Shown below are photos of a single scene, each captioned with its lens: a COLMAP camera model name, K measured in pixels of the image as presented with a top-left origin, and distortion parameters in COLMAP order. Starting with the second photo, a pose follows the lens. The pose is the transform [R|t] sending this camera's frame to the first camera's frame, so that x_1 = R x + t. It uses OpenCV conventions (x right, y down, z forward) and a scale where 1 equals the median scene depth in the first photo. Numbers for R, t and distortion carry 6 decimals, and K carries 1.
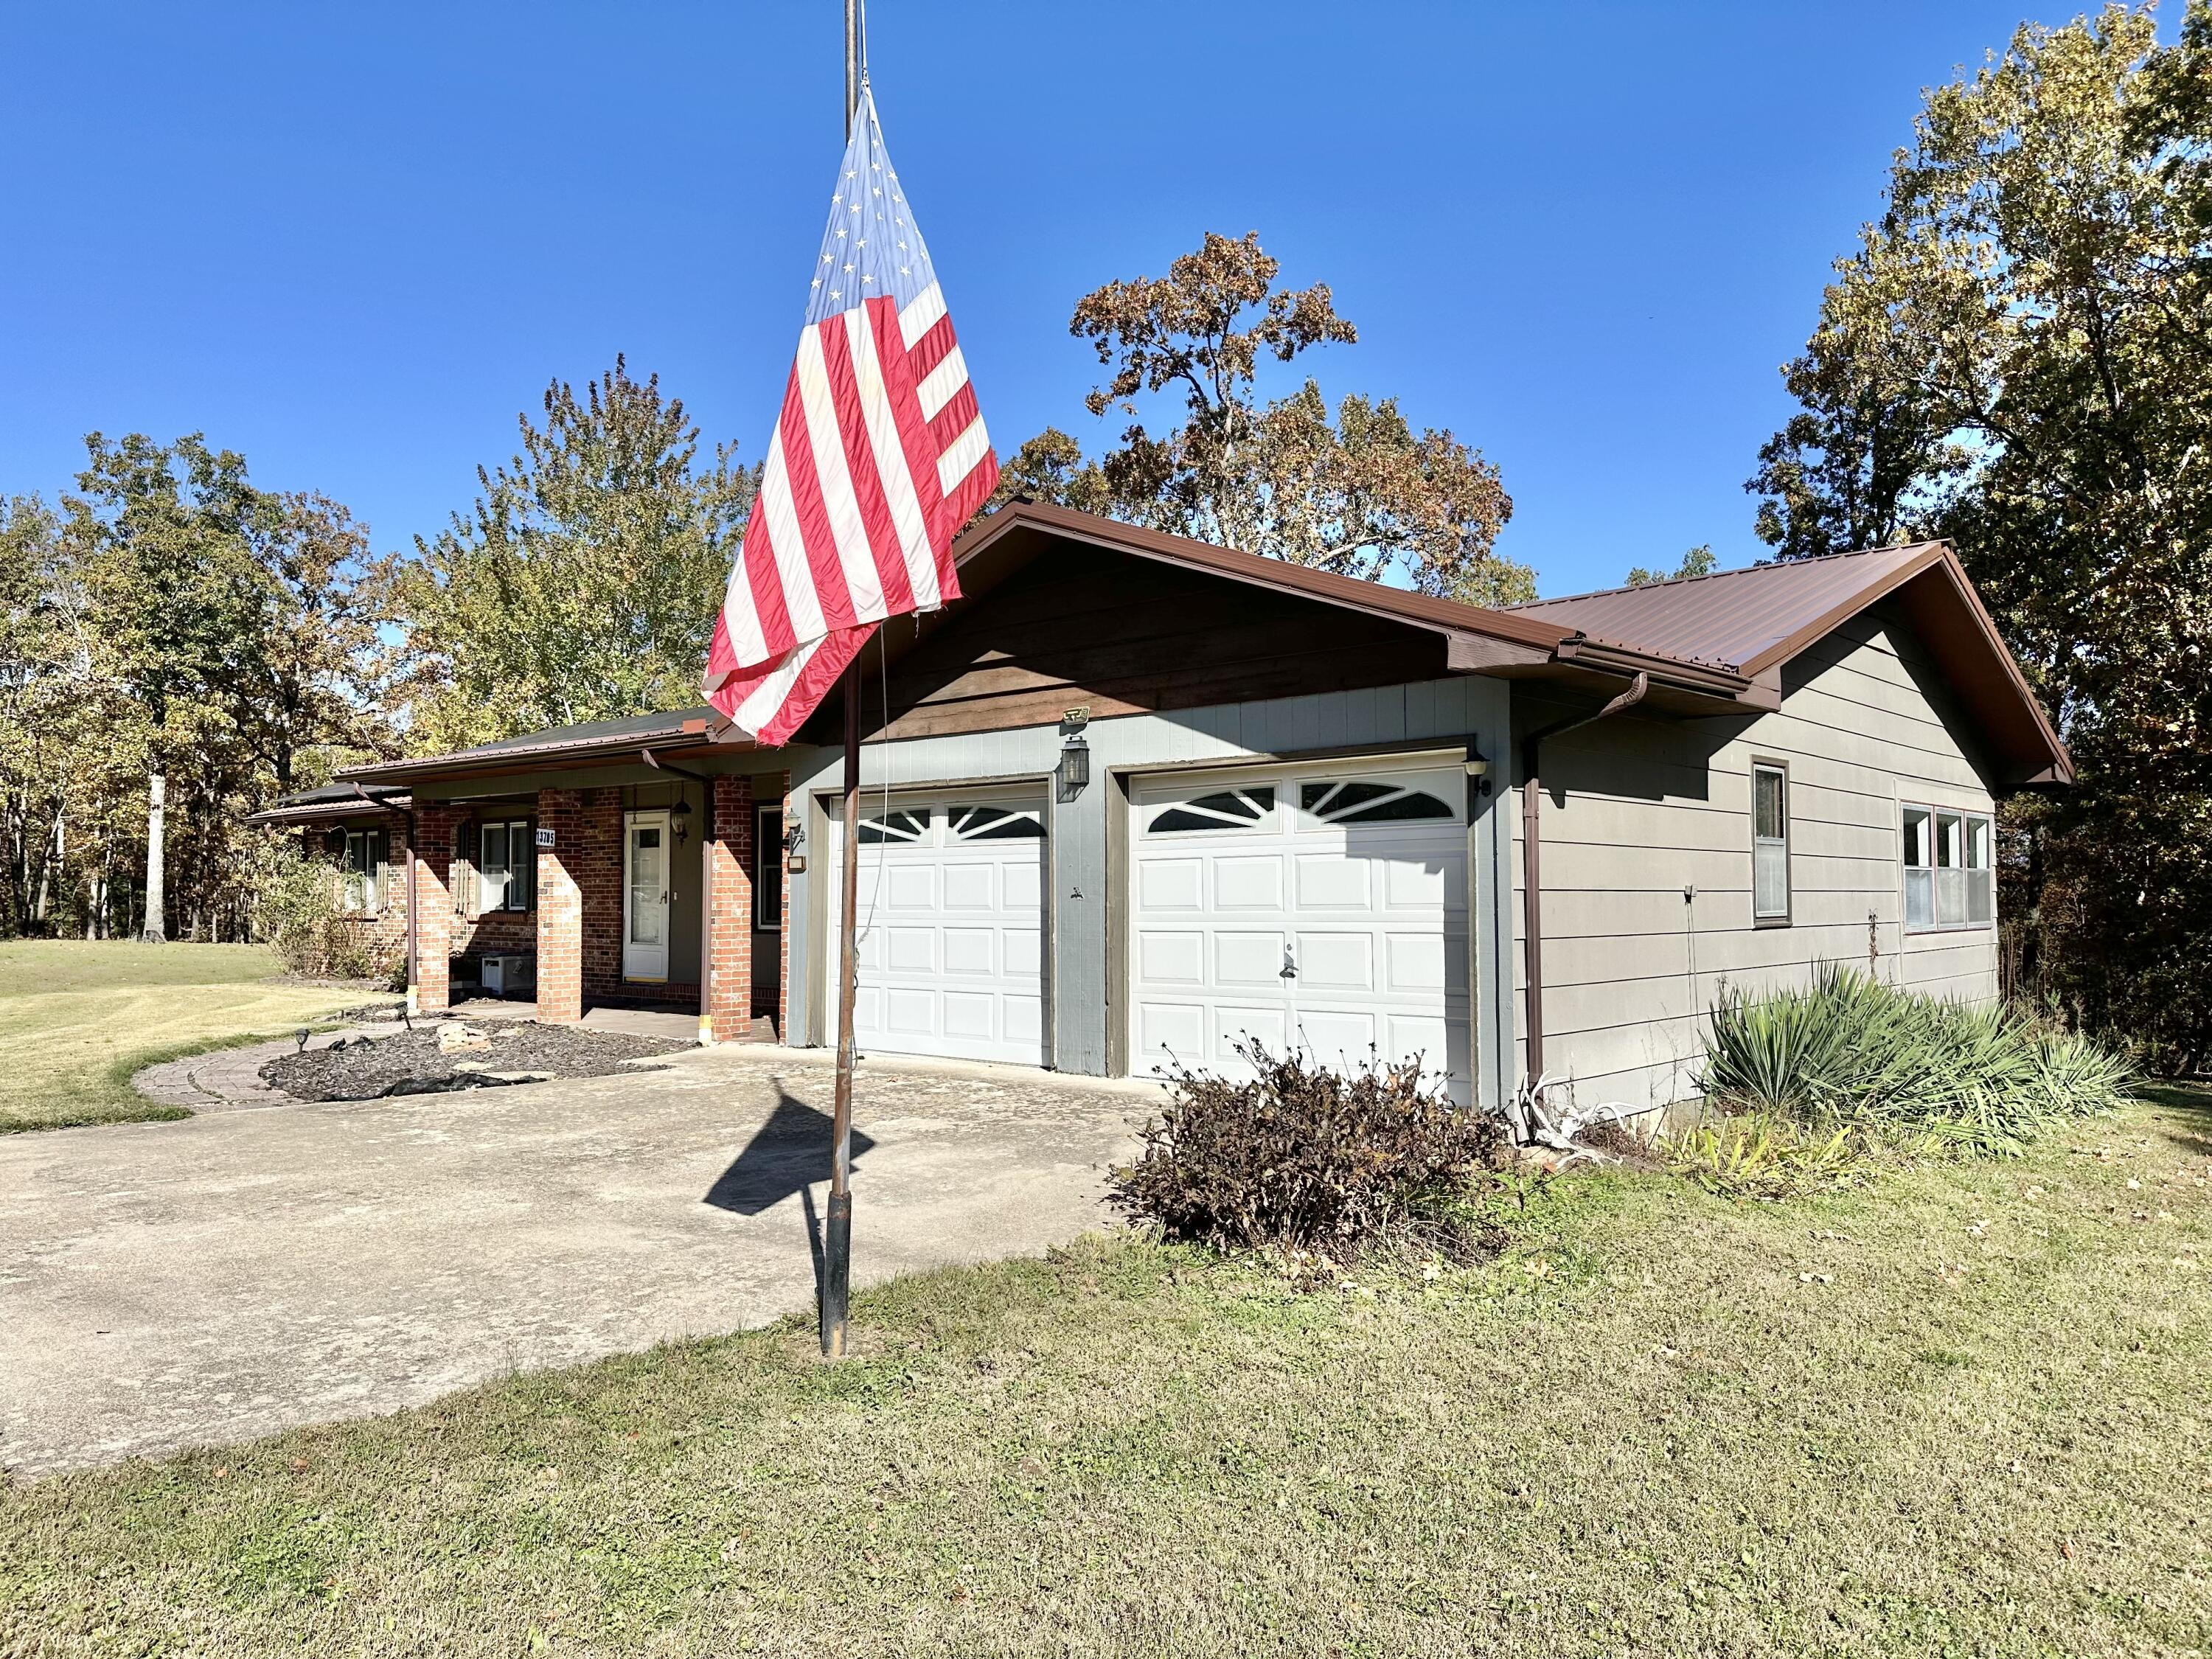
lens RADIAL K [[1532.1, 0, 1118.5], [0, 1532.1, 821.4], [0, 0, 1]] dist [0.077509, -0.085651]
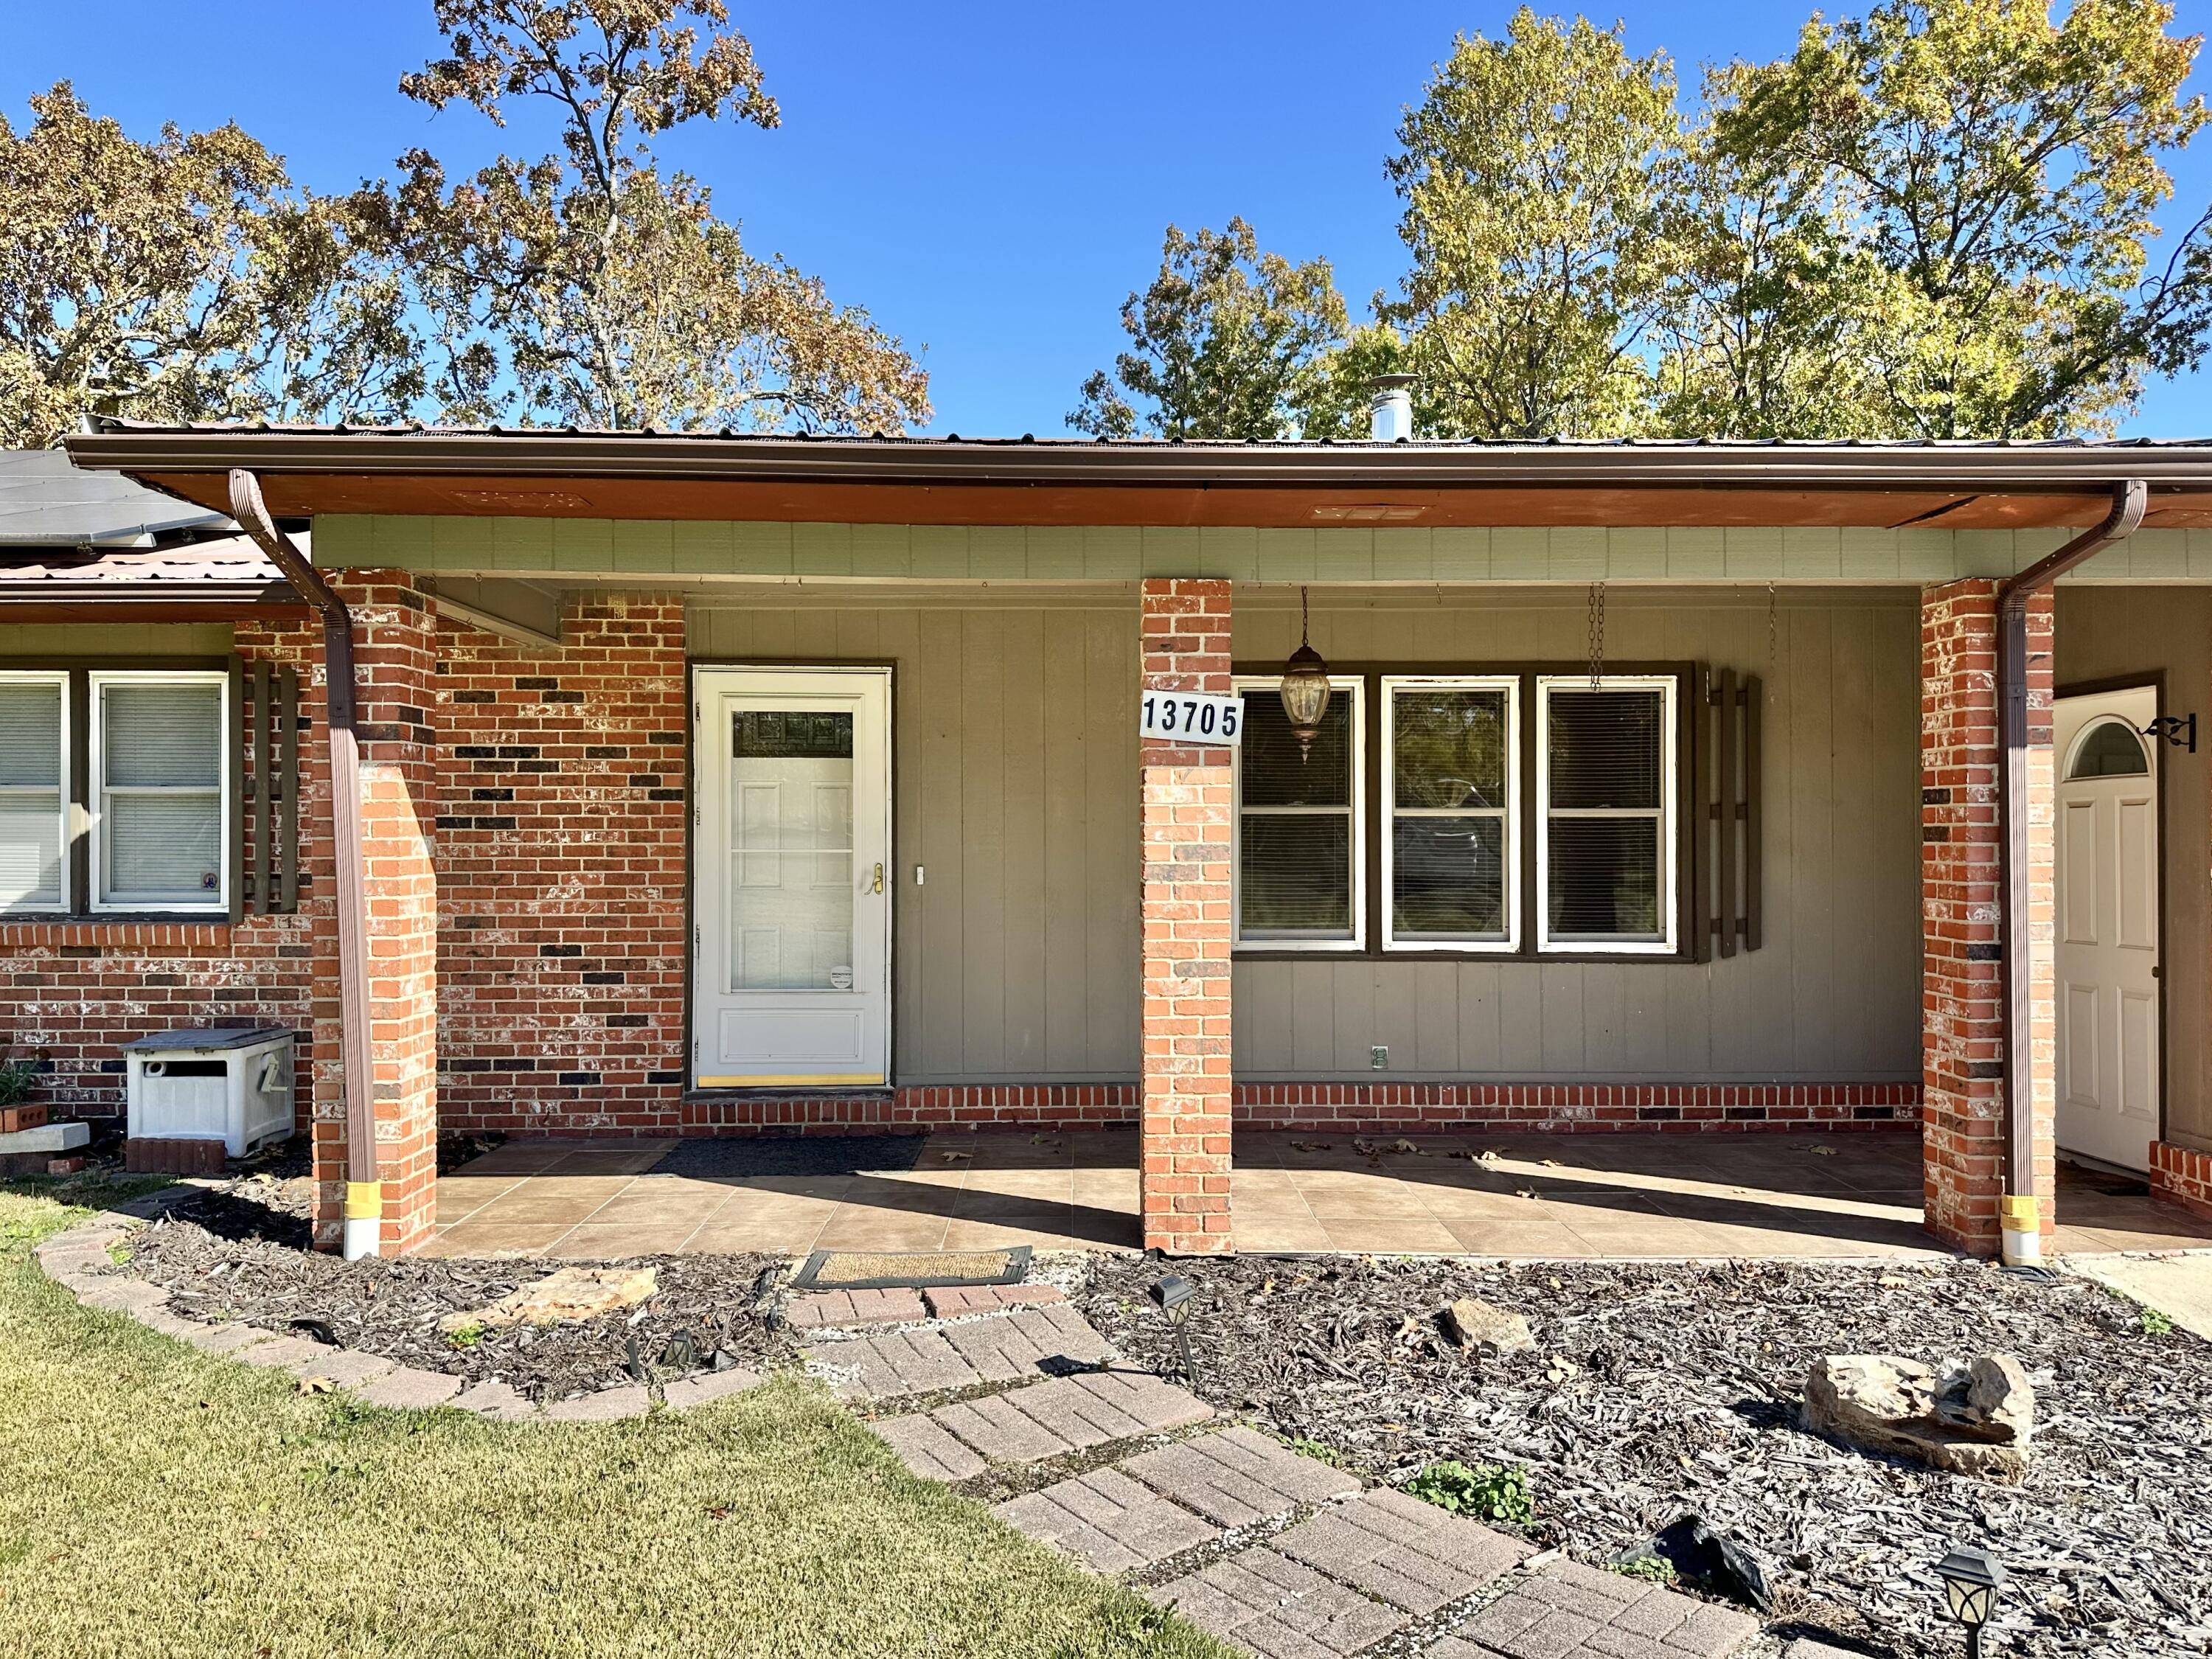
lens RADIAL K [[1555.3, 0, 1114.7], [0, 1555.3, 841.9], [0, 0, 1]] dist [0.045313, -0.044897]
pose [[0.734382, 0.005078, 0.678717, -0.762681], [-0.033417, 0.999030, 0.028683, 0.036348], [-0.677913, -0.043745, 0.733839, 0.936569]]
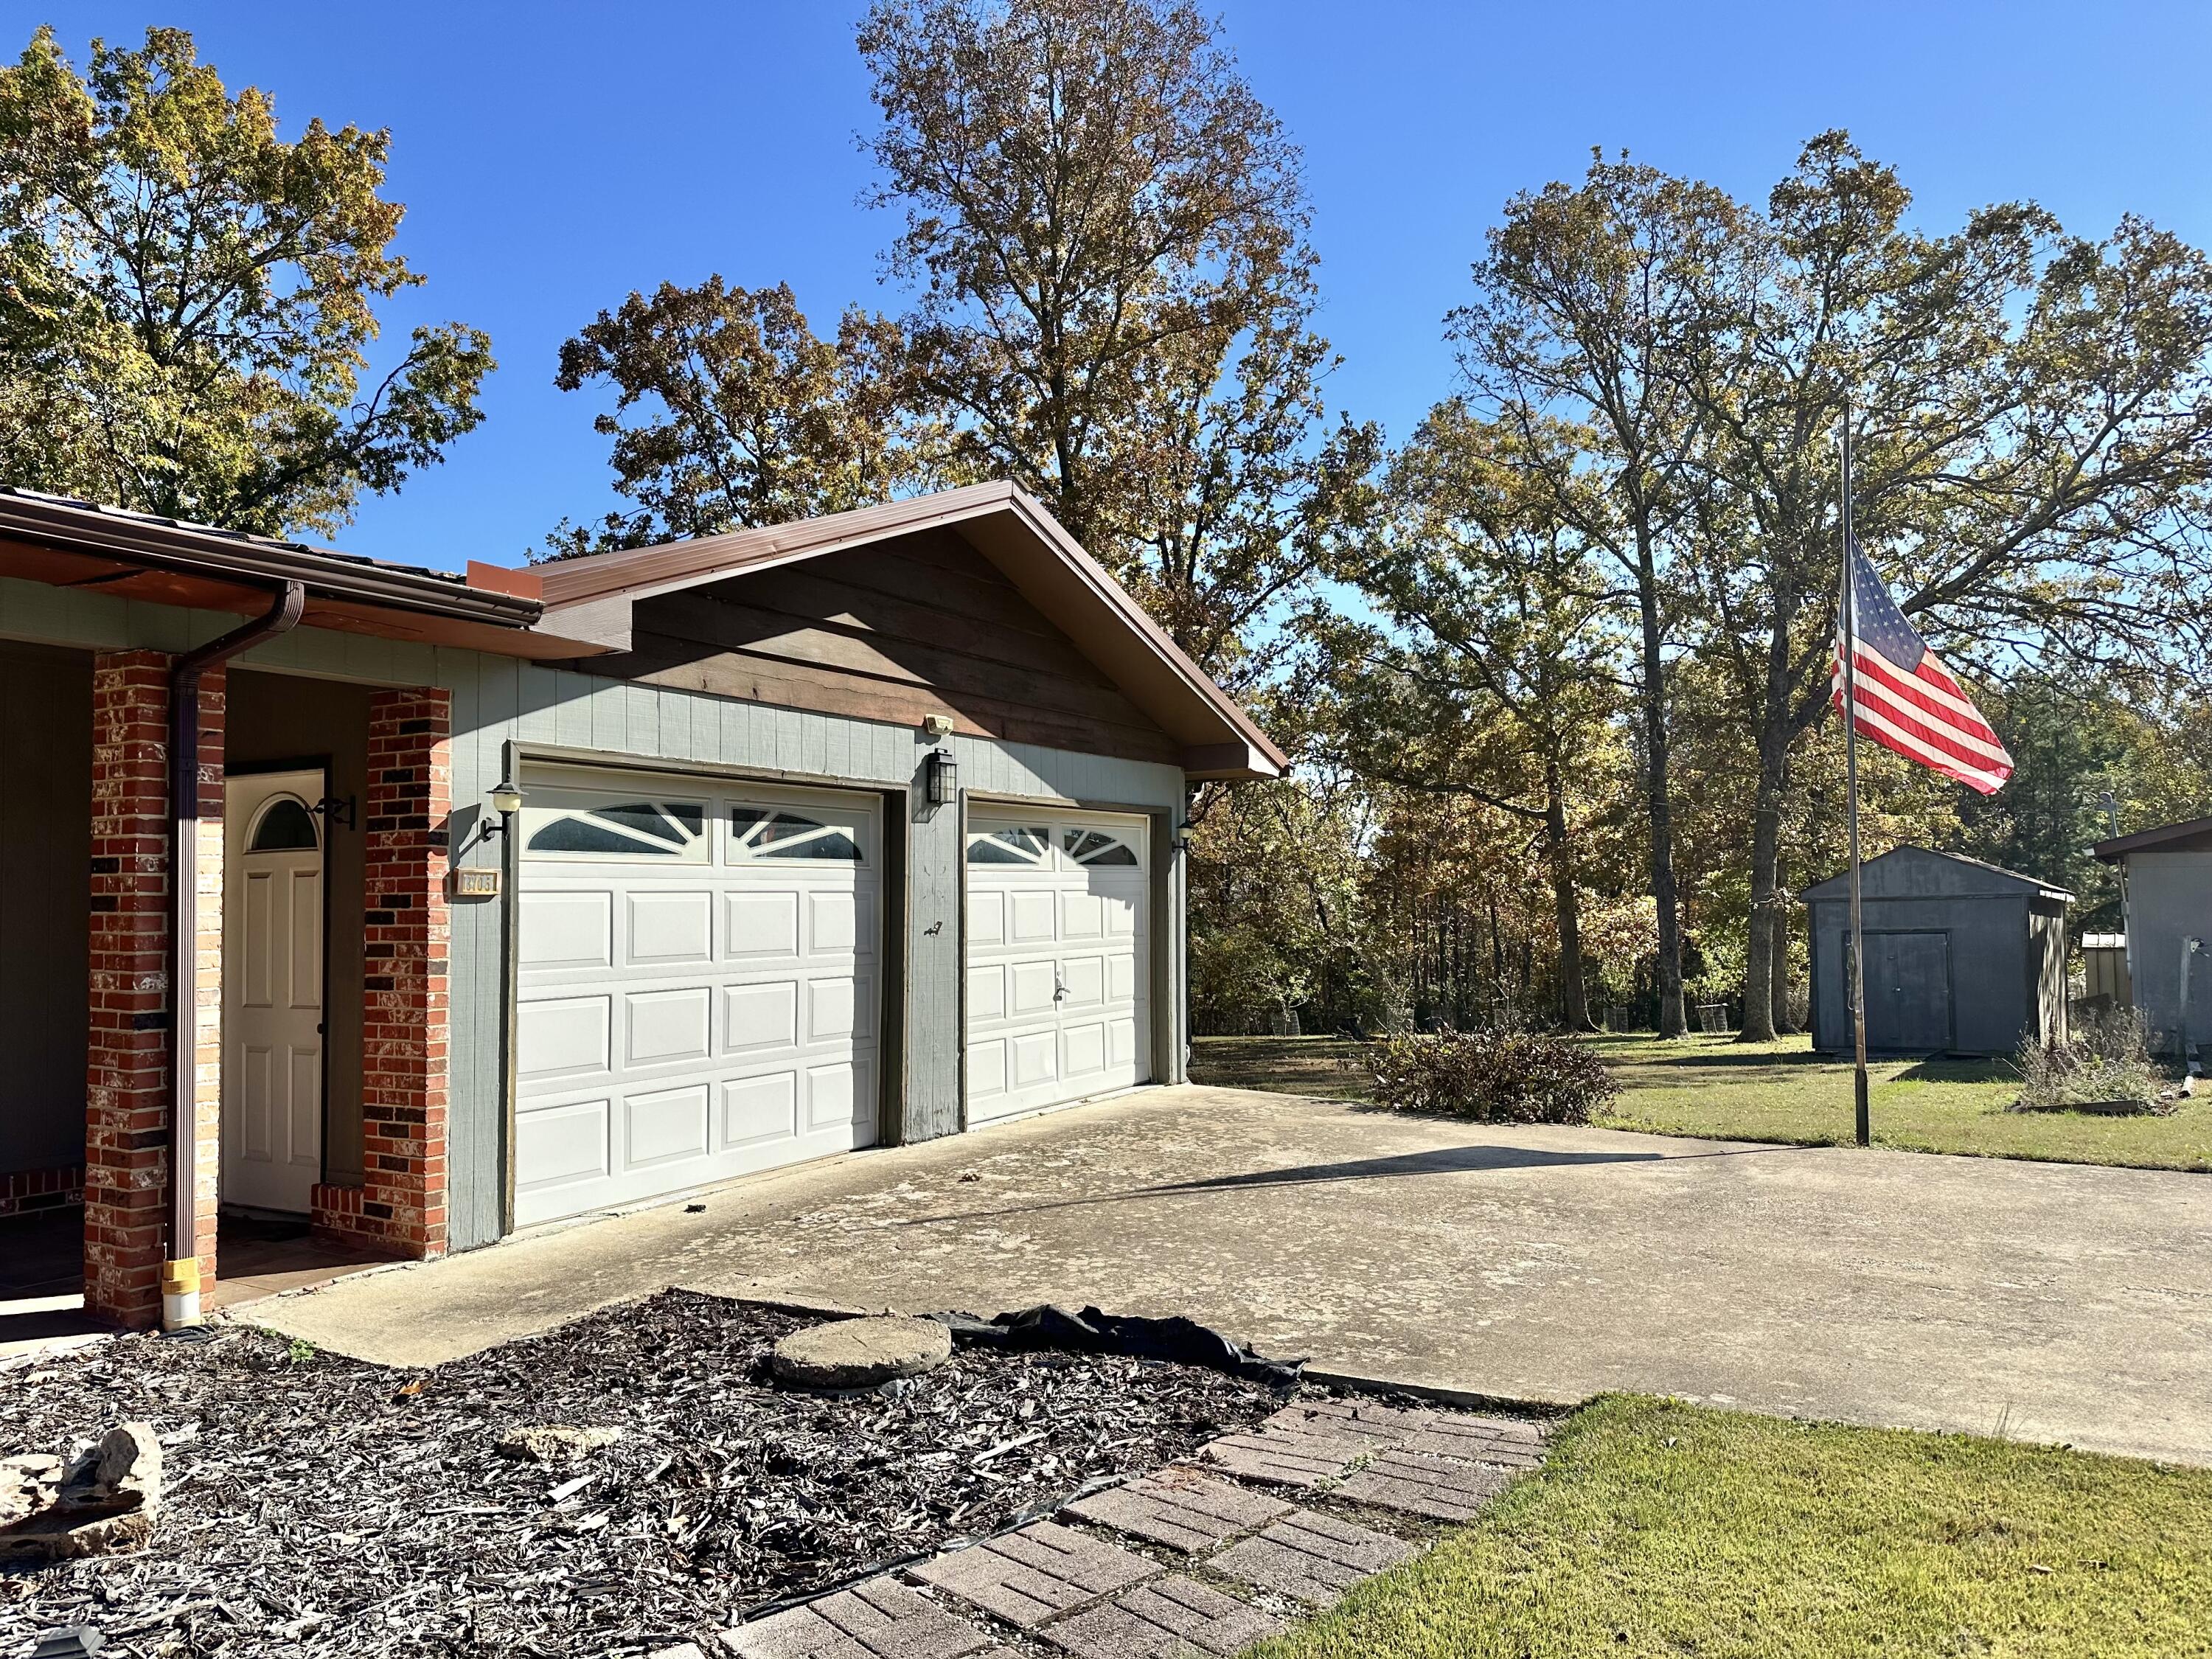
lens RADIAL K [[1546.3, 0, 1107.2], [0, 1546.3, 838.5], [0, 0, 1]] dist [0.000339, -0.008032]
pose [[-0.203475, 0.048588, 0.977874, -0.767154], [-0.035117, 0.997763, -0.056883, 0.035696], [-0.978450, -0.045915, -0.201314, 0.919677]]
